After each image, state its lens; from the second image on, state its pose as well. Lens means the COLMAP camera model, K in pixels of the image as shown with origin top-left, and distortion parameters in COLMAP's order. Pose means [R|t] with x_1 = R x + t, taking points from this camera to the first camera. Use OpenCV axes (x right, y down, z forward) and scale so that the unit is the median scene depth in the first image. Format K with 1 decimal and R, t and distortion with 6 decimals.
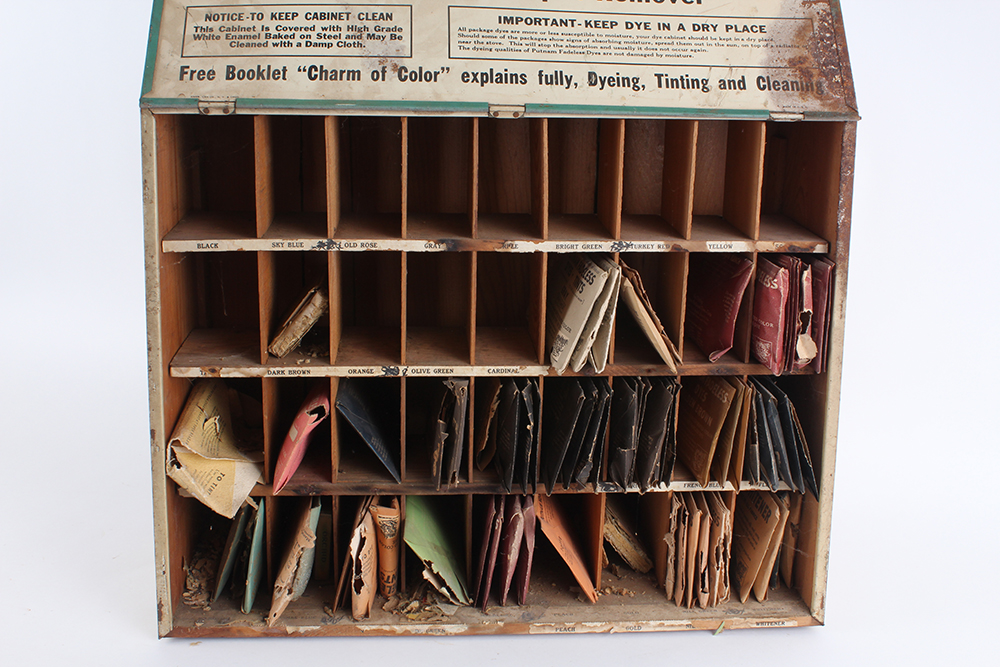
lens RADIAL K [[1258.7, 0, 500.0], [0, 1258.7, 333.5], [0, 0, 1]] dist [-0.066110, 0.097848]
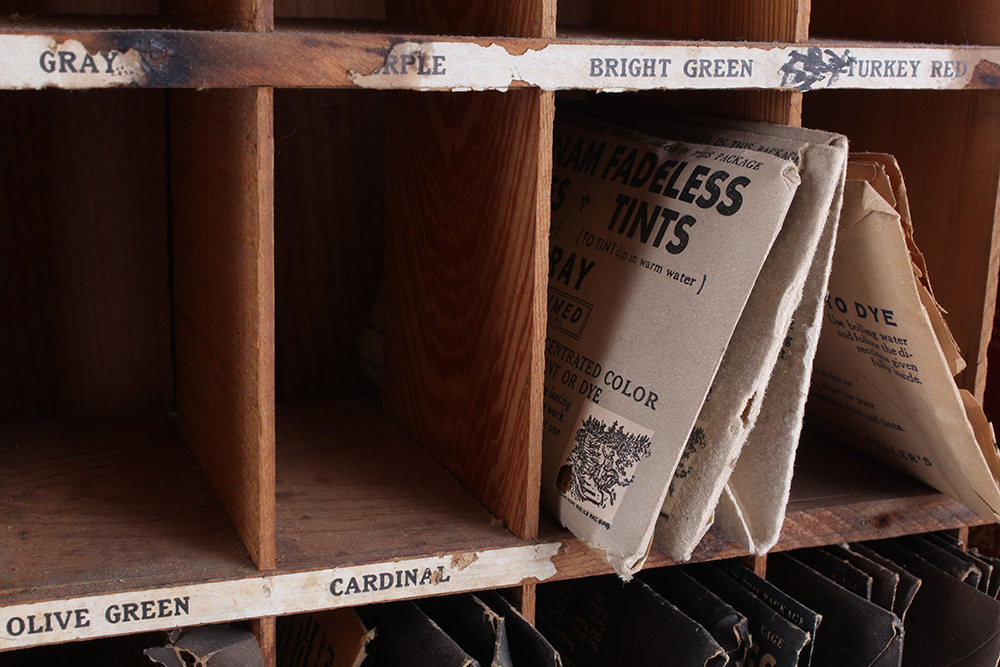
lens RADIAL K [[1445.3, 0, 500.0], [0, 1445.3, 333.5], [0, 0, 1]] dist [-0.026208, -0.051348]
pose [[0.951519, -0.059393, 0.301800, -0.061508], [0.072870, 0.996776, -0.033582, -0.008165], [-0.298832, 0.053946, 0.952780, 0.732548]]
